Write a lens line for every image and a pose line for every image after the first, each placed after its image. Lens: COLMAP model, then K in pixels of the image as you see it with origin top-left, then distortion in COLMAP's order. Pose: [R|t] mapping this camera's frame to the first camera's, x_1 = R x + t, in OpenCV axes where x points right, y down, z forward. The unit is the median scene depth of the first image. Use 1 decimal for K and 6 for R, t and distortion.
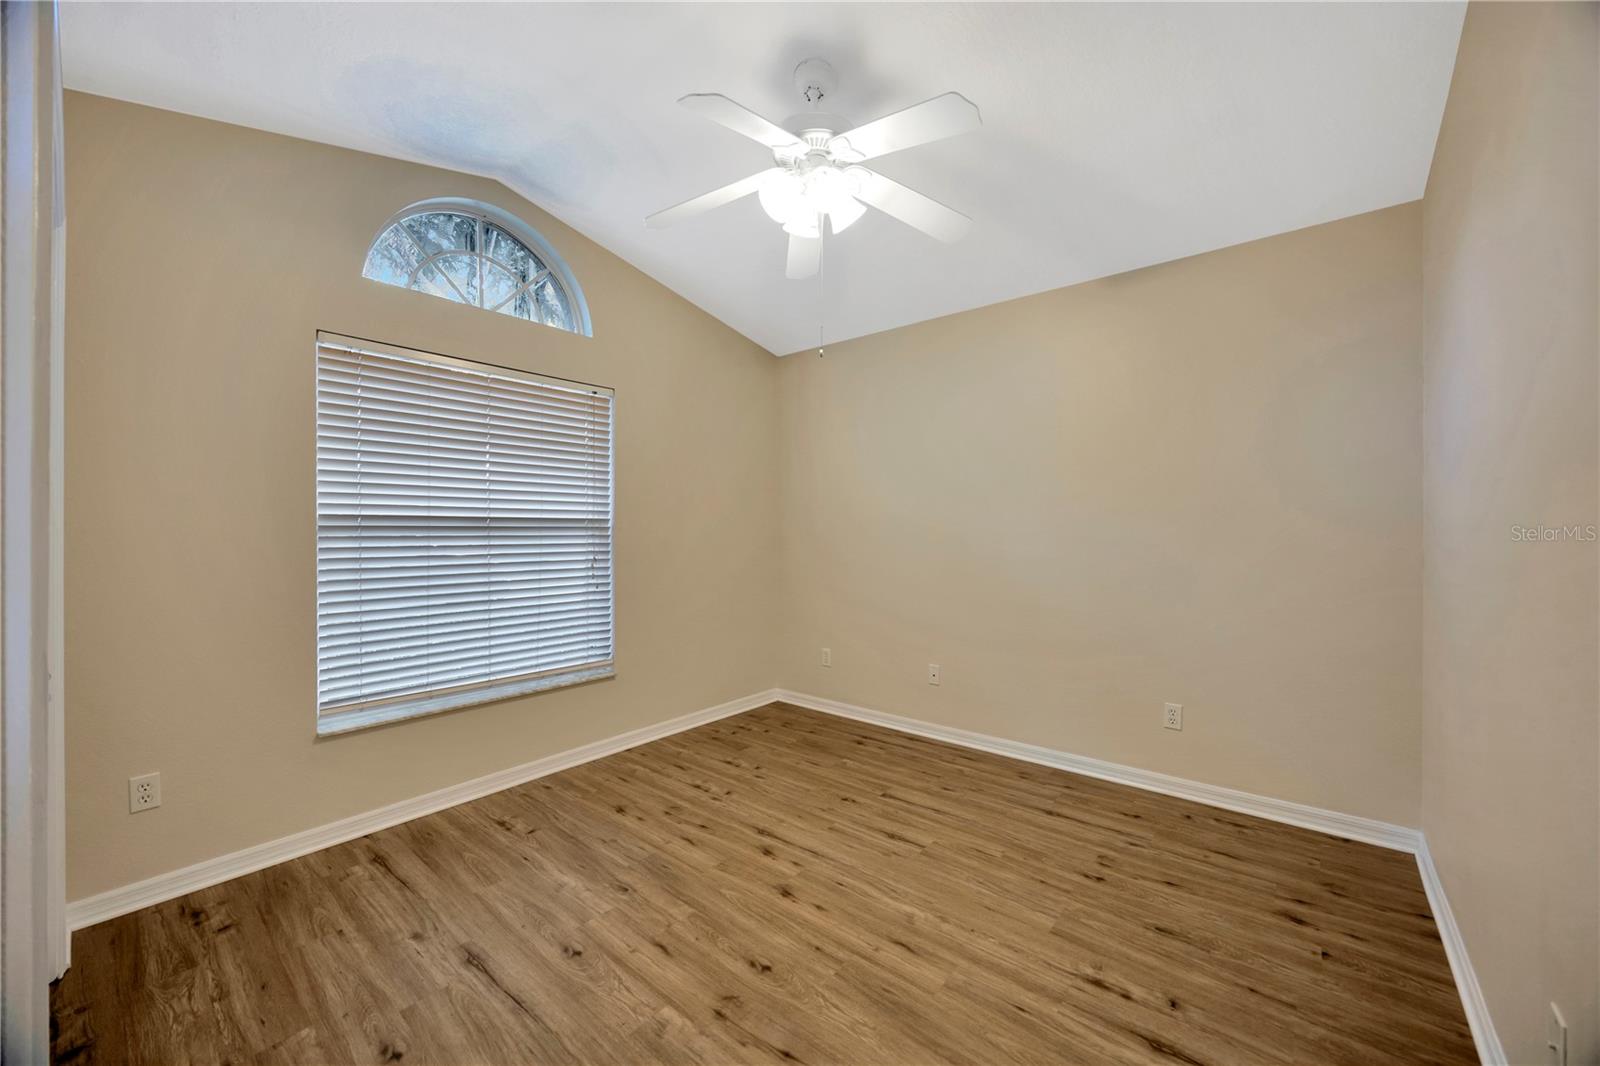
lens RADIAL K [[614.7, 0, 789.5], [0, 614.7, 526.2], [0, 0, 1]] dist [-0.001544, -0.000433]
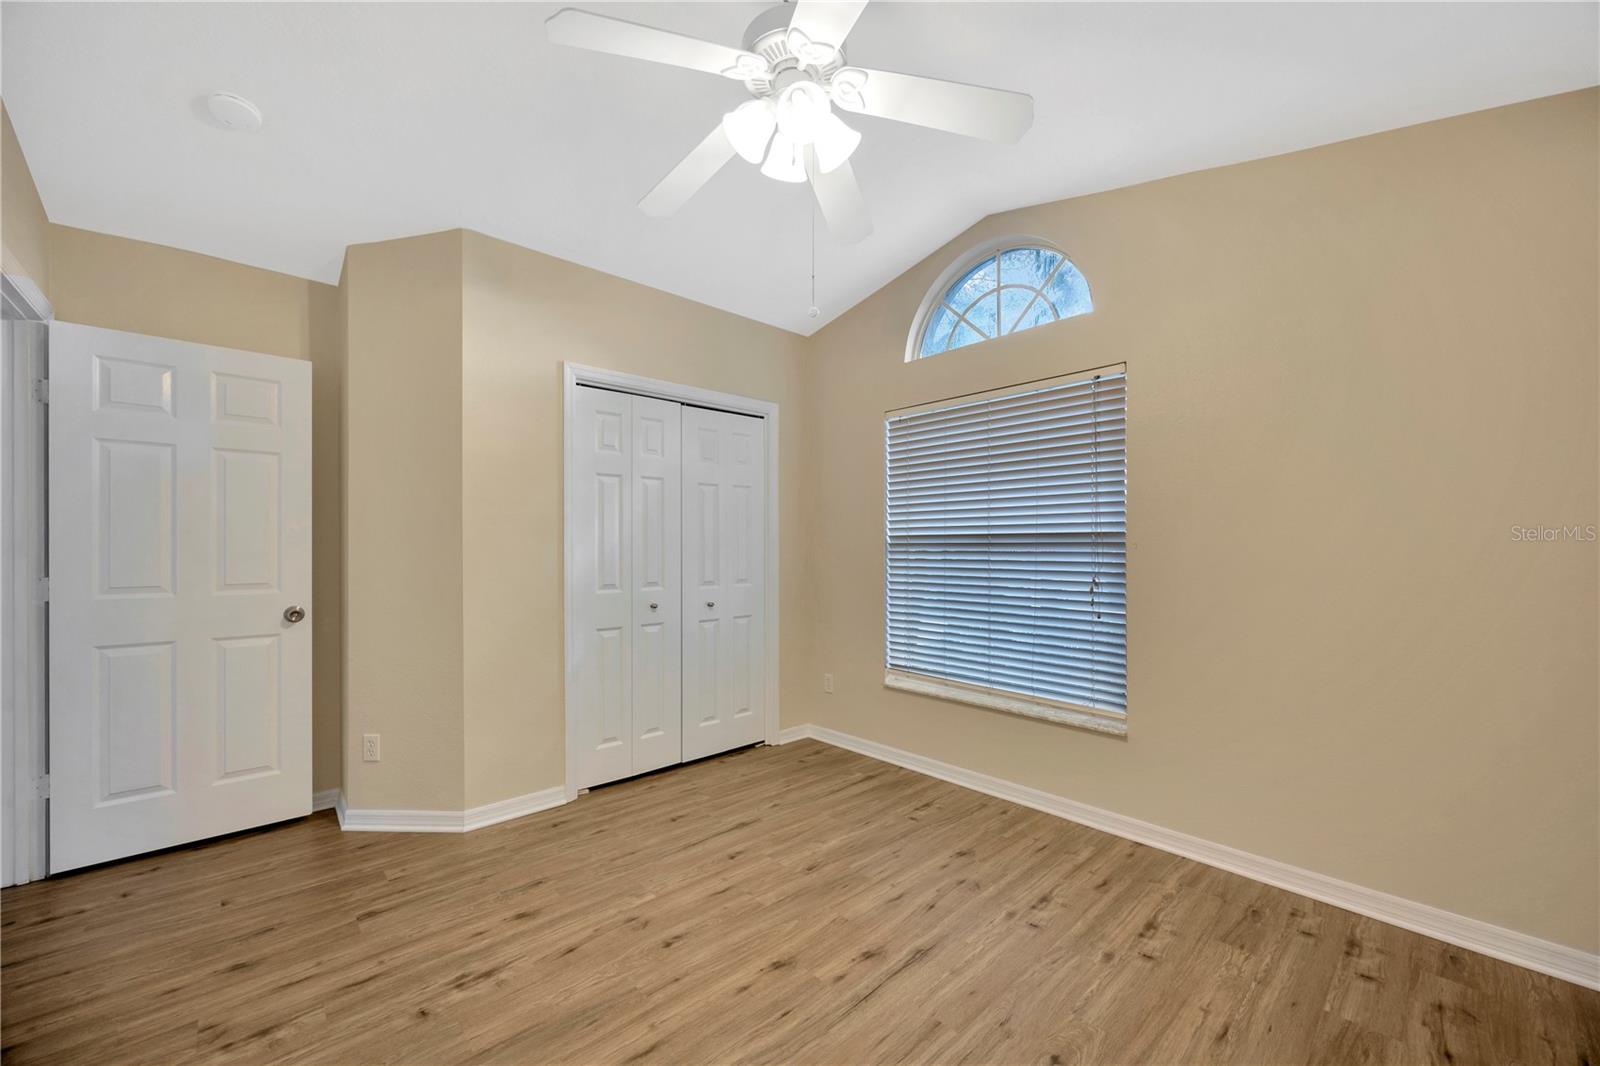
lens RADIAL K [[614.7, 0, 810.9], [0, 614.7, 545.4], [0, 0, 1]] dist [-0.001544, -0.000433]
pose [[-0.109717, -0.000435, -0.993963, 0.829817], [0.005284, 0.999986, -0.001021, 0.006011], [0.993949, -0.005364, -0.109713, 1.113686]]
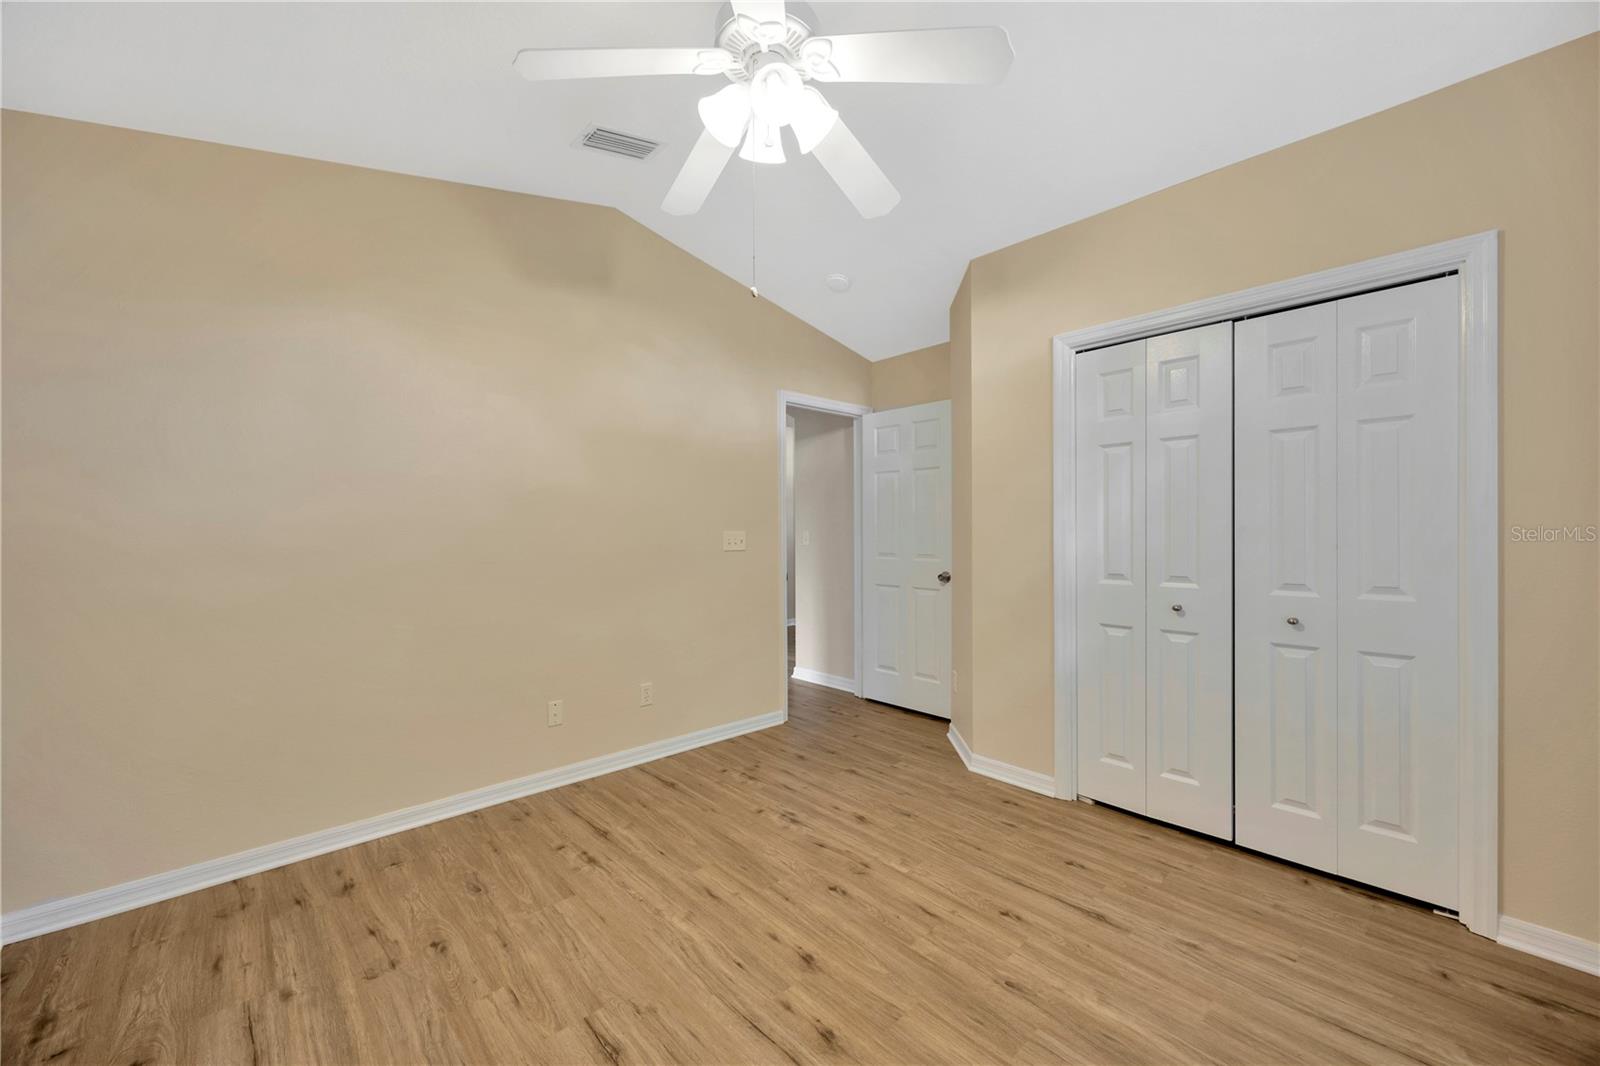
lens RADIAL K [[614.7, 0, 793.4], [0, 614.7, 532.7], [0, 0, 1]] dist [-0.001544, -0.000433]
pose [[-0.993327, 0.004419, 0.115247, -0.083774], [0.004062, 0.999986, -0.003334, 0.013494], [-0.115260, -0.002844, -0.993331, 1.795153]]
